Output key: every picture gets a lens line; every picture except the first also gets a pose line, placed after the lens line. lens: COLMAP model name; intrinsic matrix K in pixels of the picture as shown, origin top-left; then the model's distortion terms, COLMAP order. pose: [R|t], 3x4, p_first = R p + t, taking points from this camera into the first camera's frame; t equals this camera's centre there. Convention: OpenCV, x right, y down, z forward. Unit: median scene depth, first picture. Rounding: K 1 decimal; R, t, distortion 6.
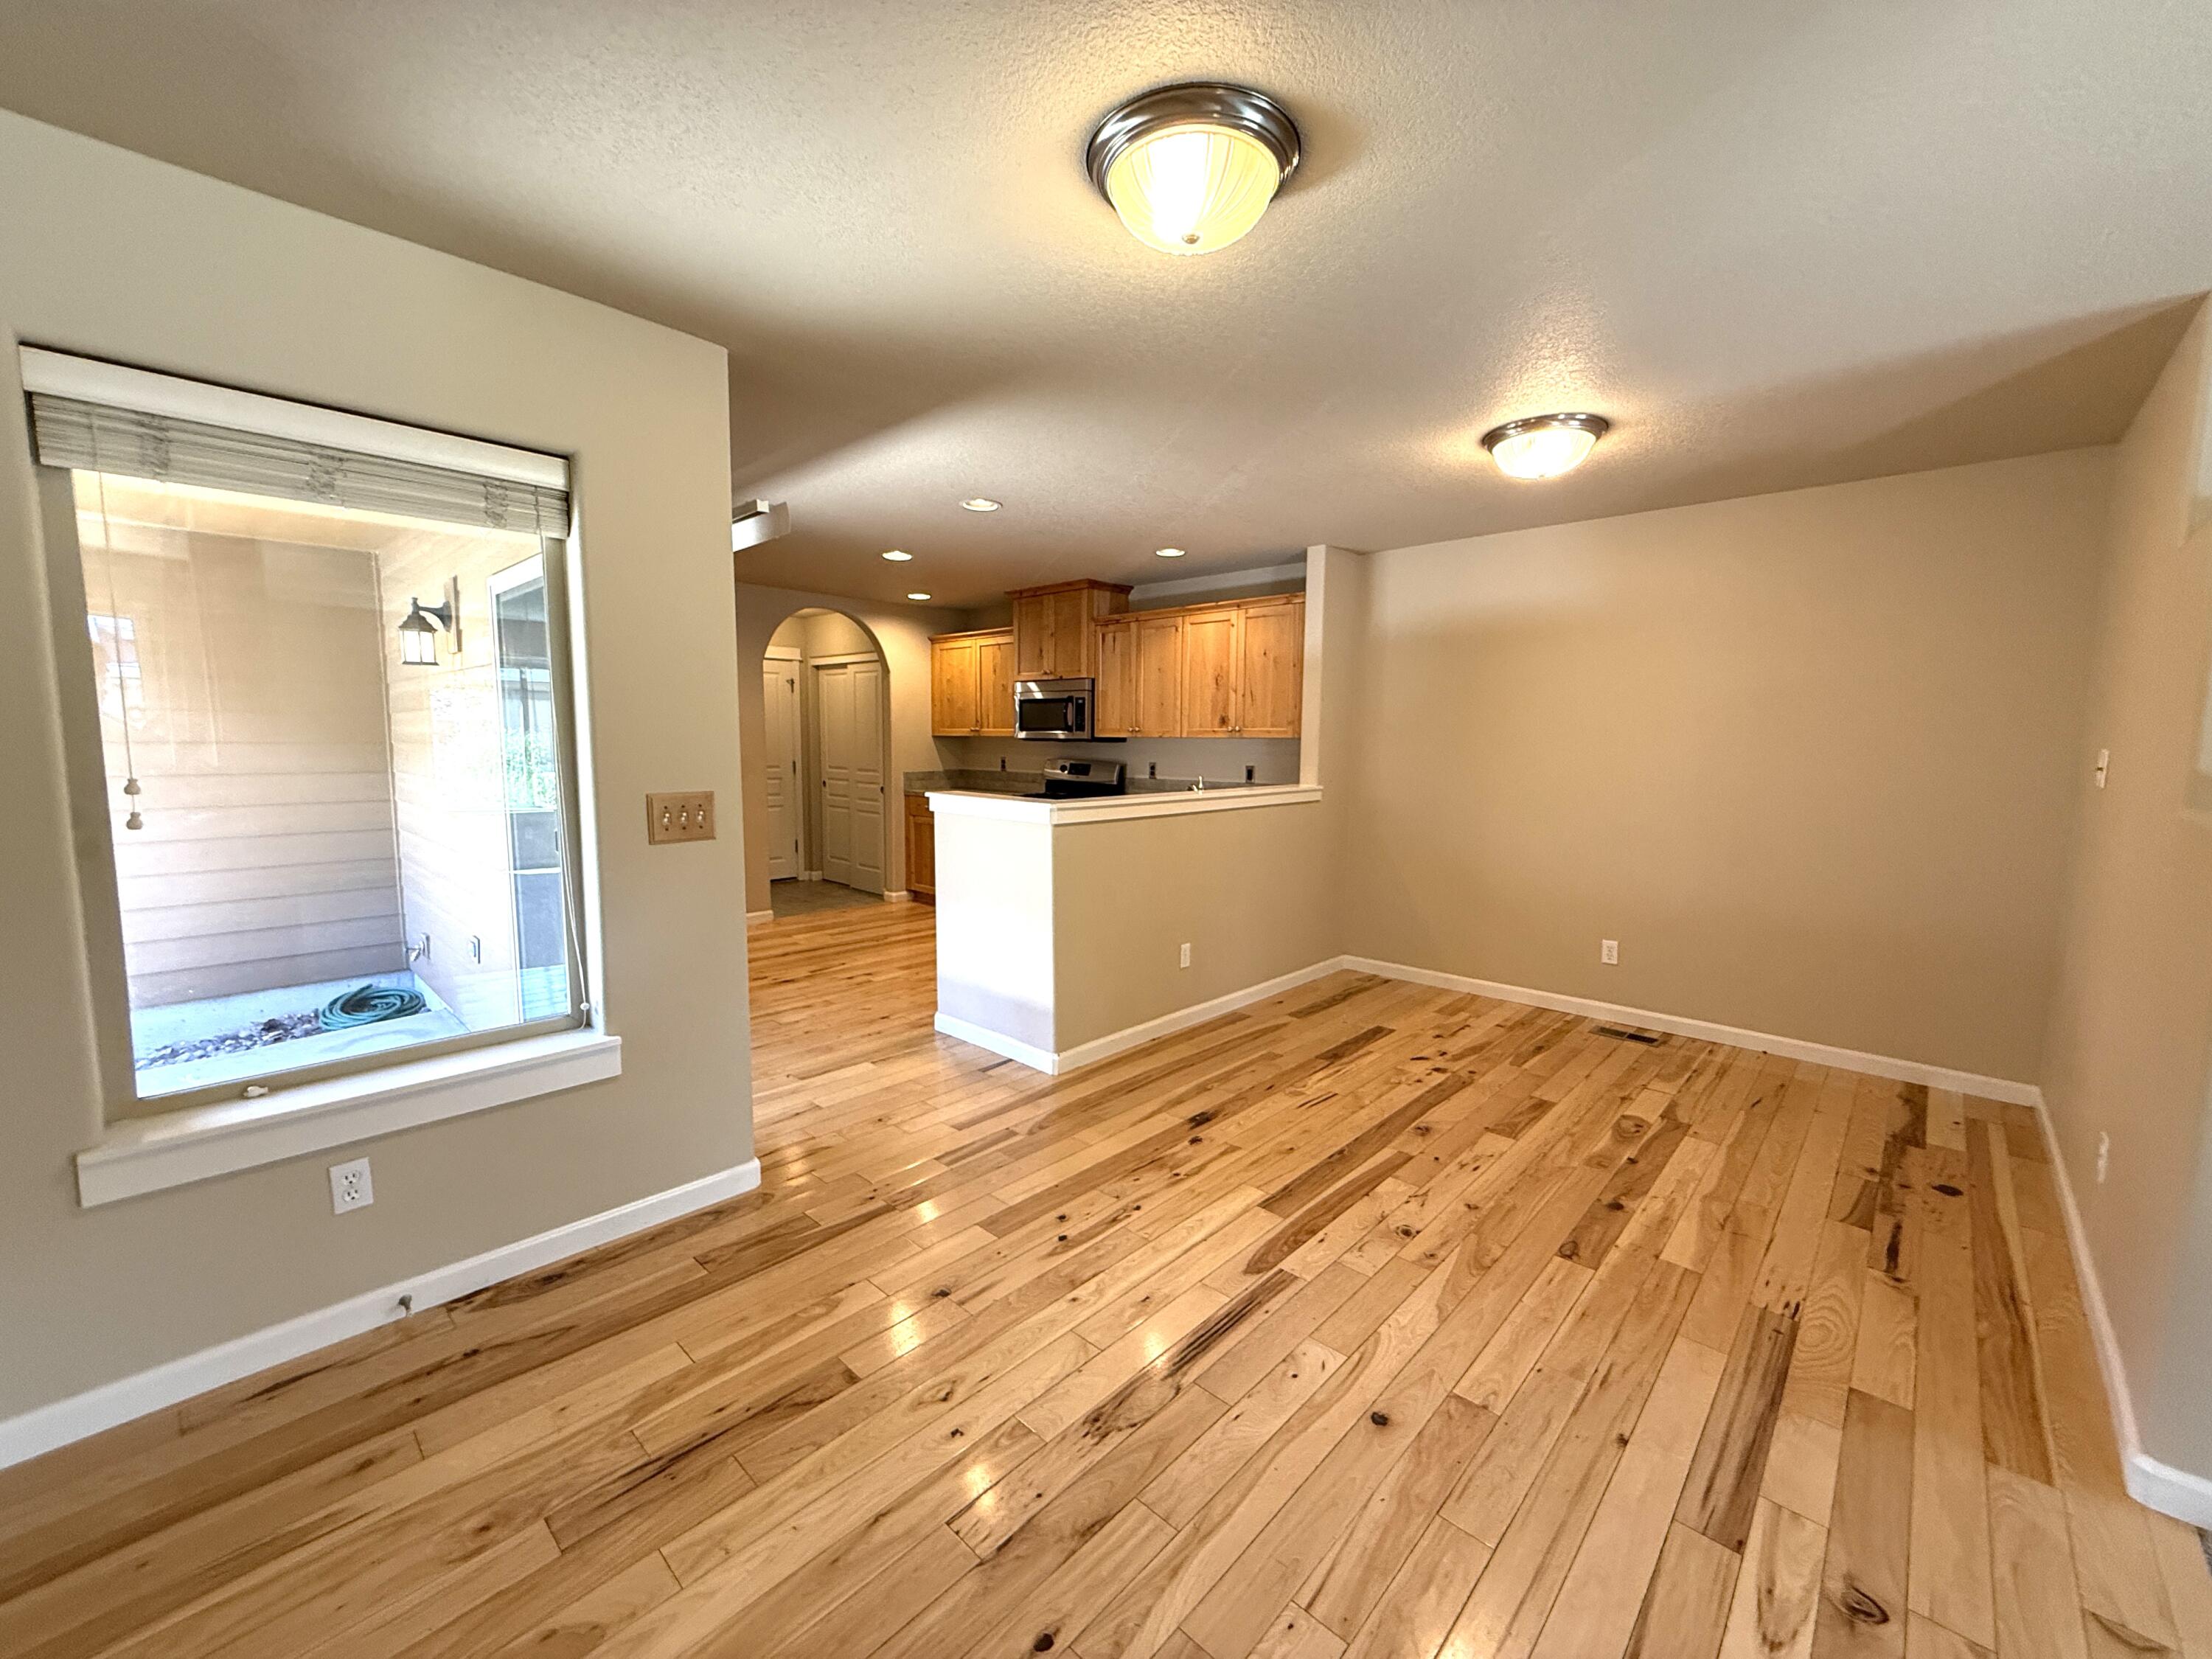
lens RADIAL K [[892.3, 0, 1106.0], [0, 892.3, 829.5], [0, 0, 1]] dist [0.000638, 0.000313]
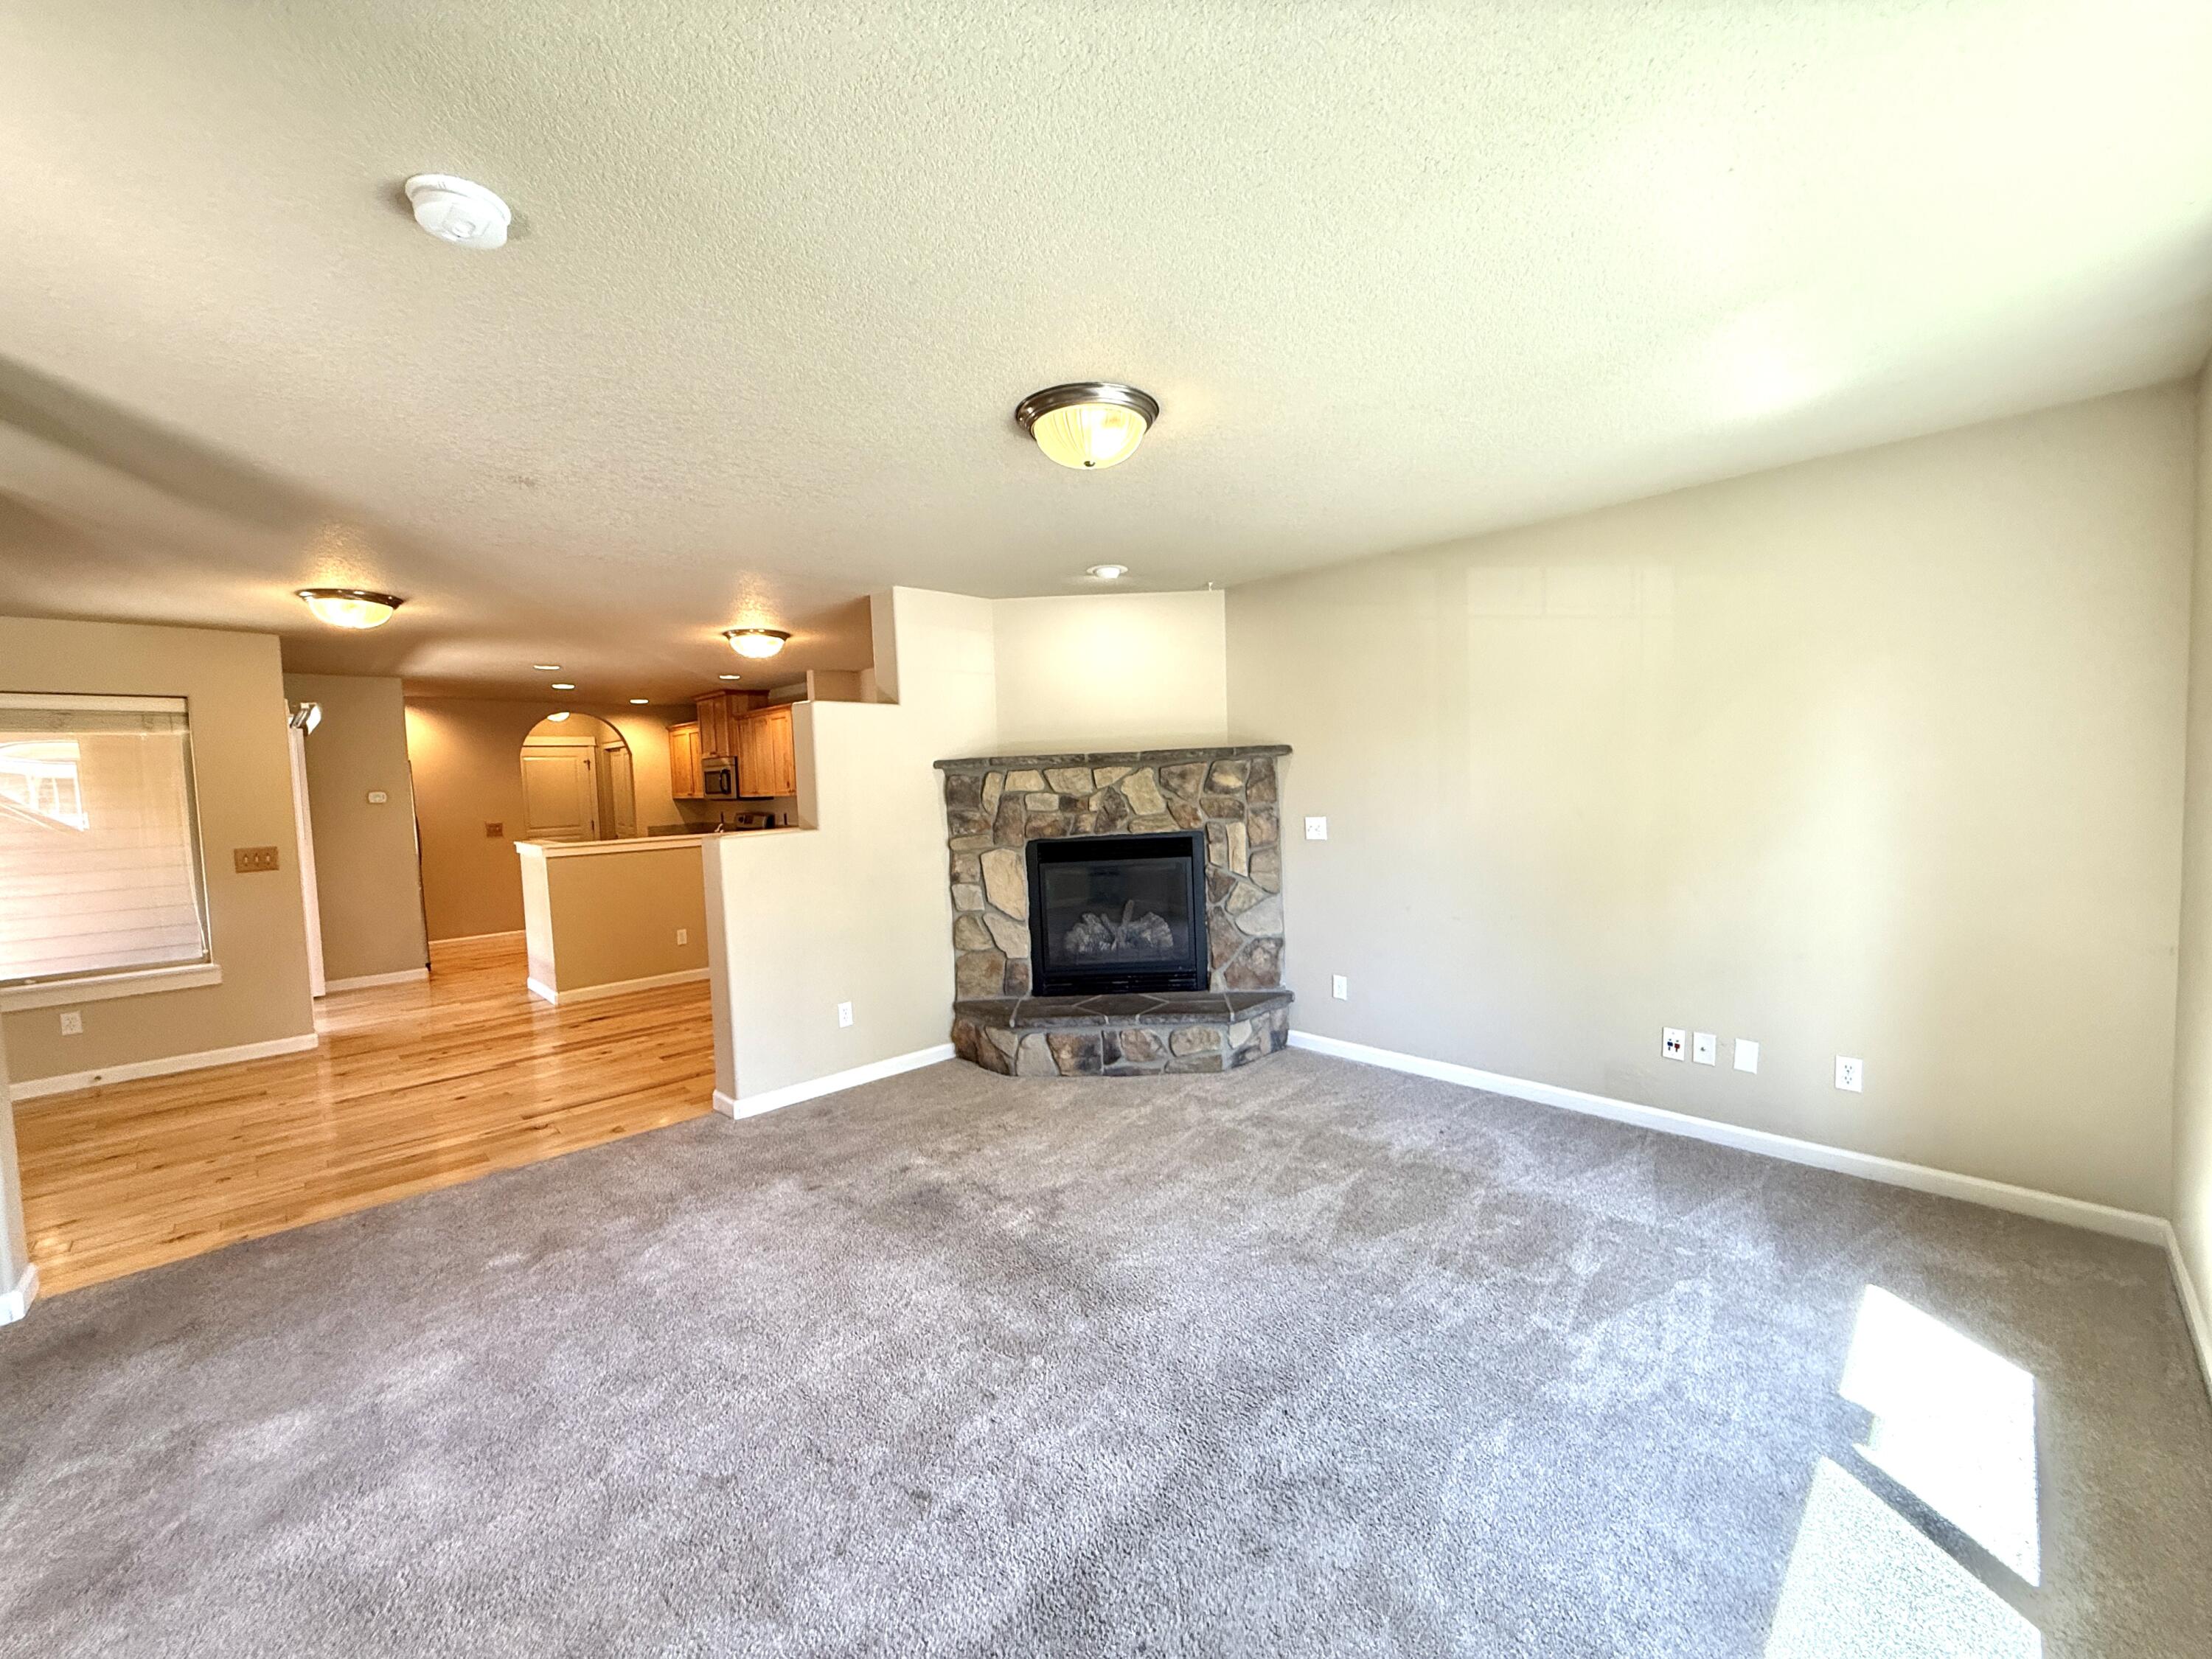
lens RADIAL K [[892.3, 0, 1106.0], [0, 892.3, 829.5], [0, 0, 1]] dist [0.000638, 0.000313]
pose [[0.998235, -0.040530, -0.043396, 1.033388], [0.038574, 0.998242, -0.045004, 0.055633], [0.045144, 0.043250, 0.998044, -0.640569]]
